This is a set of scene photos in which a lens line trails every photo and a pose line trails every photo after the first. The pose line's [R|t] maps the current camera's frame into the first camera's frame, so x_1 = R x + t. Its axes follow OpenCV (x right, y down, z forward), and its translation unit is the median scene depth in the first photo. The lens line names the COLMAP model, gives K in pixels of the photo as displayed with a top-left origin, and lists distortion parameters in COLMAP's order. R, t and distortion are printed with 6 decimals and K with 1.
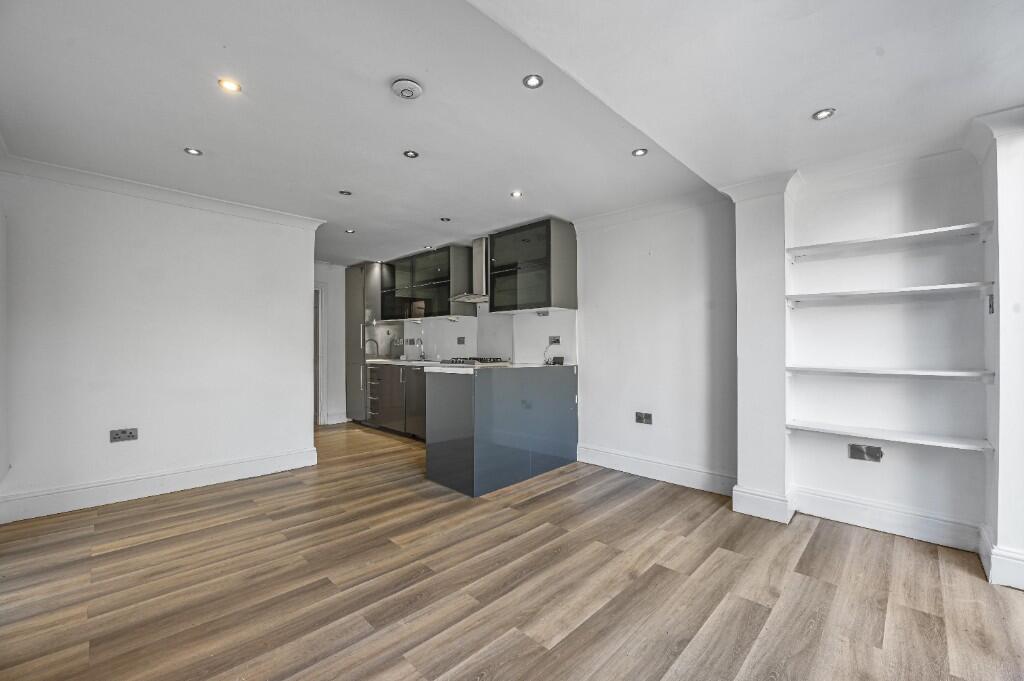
lens RADIAL K [[412.7, 0, 519.5], [0, 412.7, 340.9], [0, 0, 1]] dist [-0.012871, -0.000408]
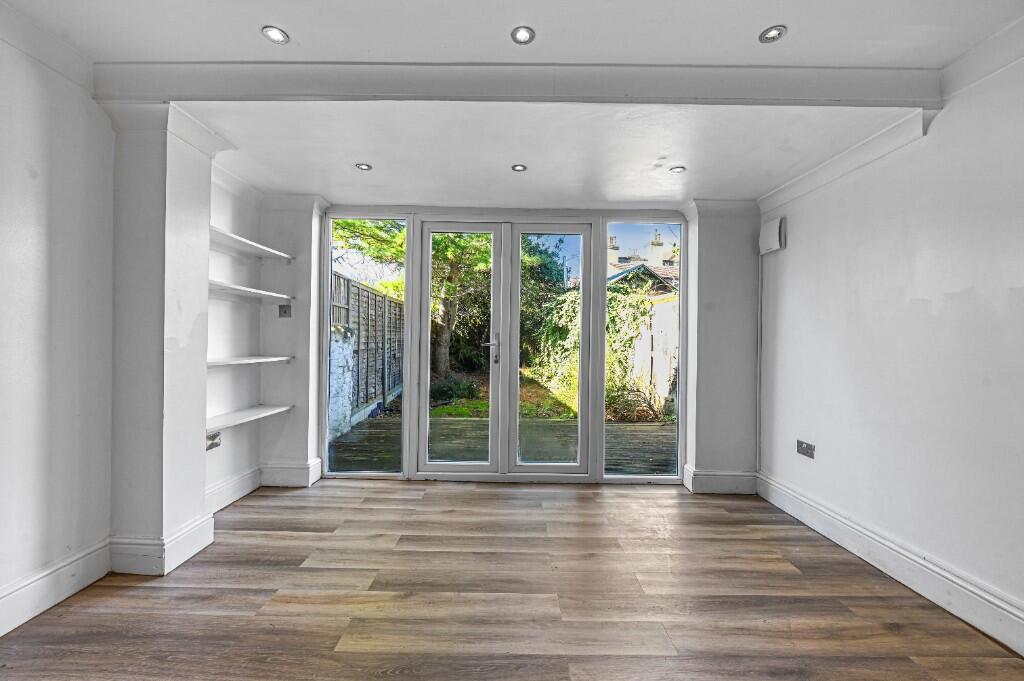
lens RADIAL K [[412.7, 0, 513.7], [0, 412.7, 339.4], [0, 0, 1]] dist [-0.012871, -0.000408]
pose [[-0.696633, -0.004247, 0.717415, -0.319529], [-0.020639, 0.999687, -0.014123, 0.011573], [-0.717130, -0.024646, -0.696503, 0.889362]]
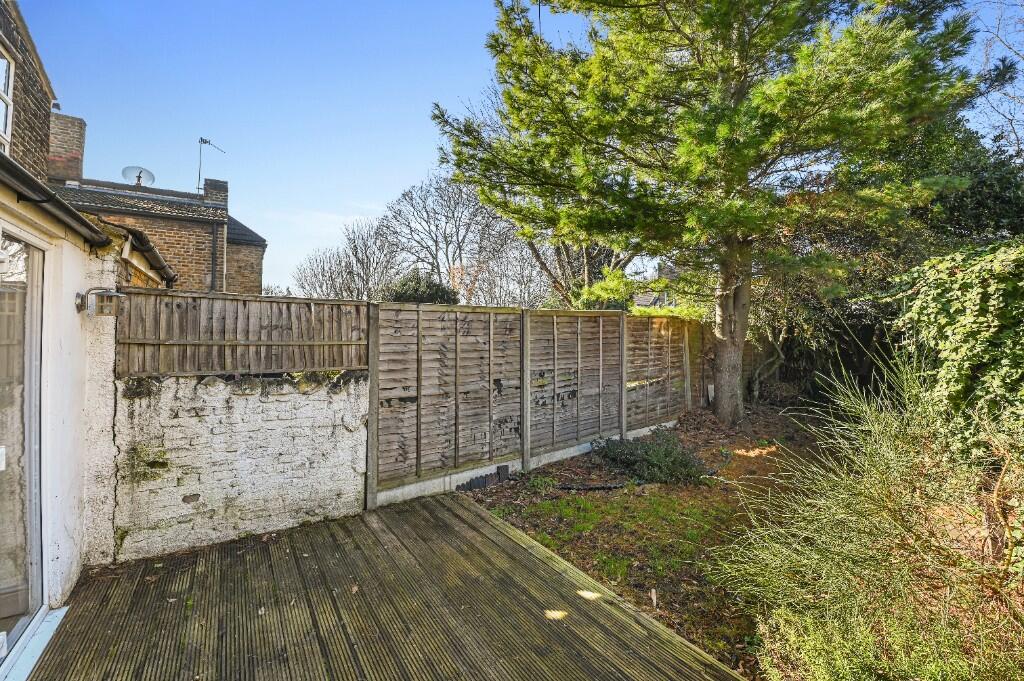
lens RADIAL K [[412.7, 0, 506.5], [0, 412.7, 336.6], [0, 0, 1]] dist [-0.012871, -0.000408]
pose [[0.221203, 0.006952, 0.975203, 0.233255], [-0.005883, 0.999966, -0.005794, -0.140366], [-0.975210, -0.004456, 0.221237, -0.457988]]
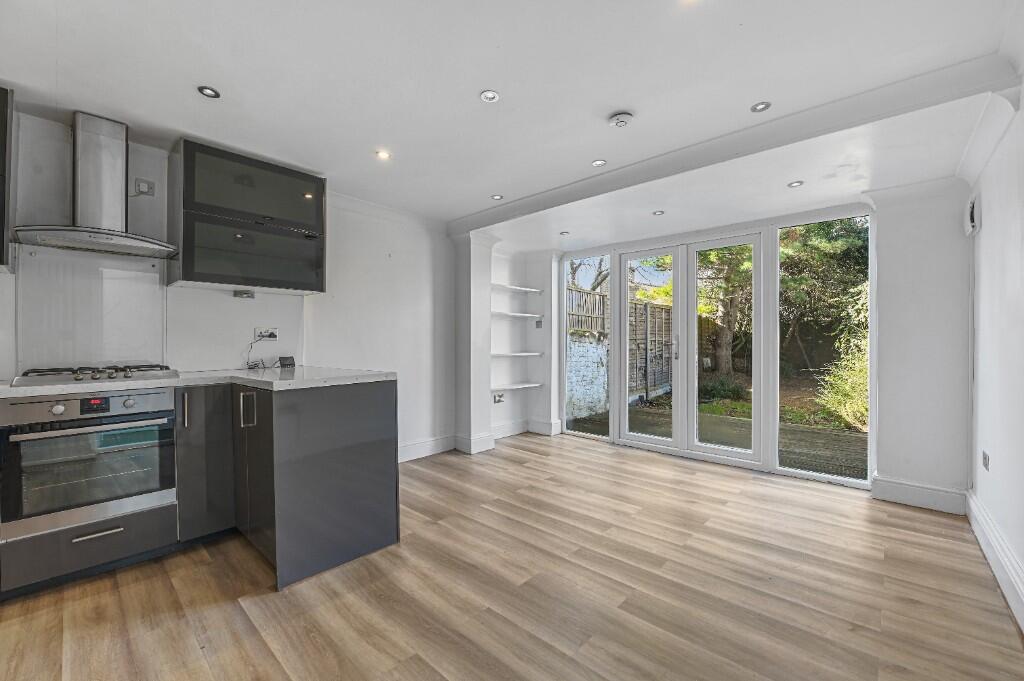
lens RADIAL K [[412.7, 0, 507.7], [0, 412.7, 343.6], [0, 0, 1]] dist [-0.012871, -0.000408]
pose [[-0.017491, -0.003225, 0.999842, -0.799377], [-0.011130, 0.999933, 0.003031, 0.010016], [-0.999785, -0.011075, -0.017526, 0.750894]]
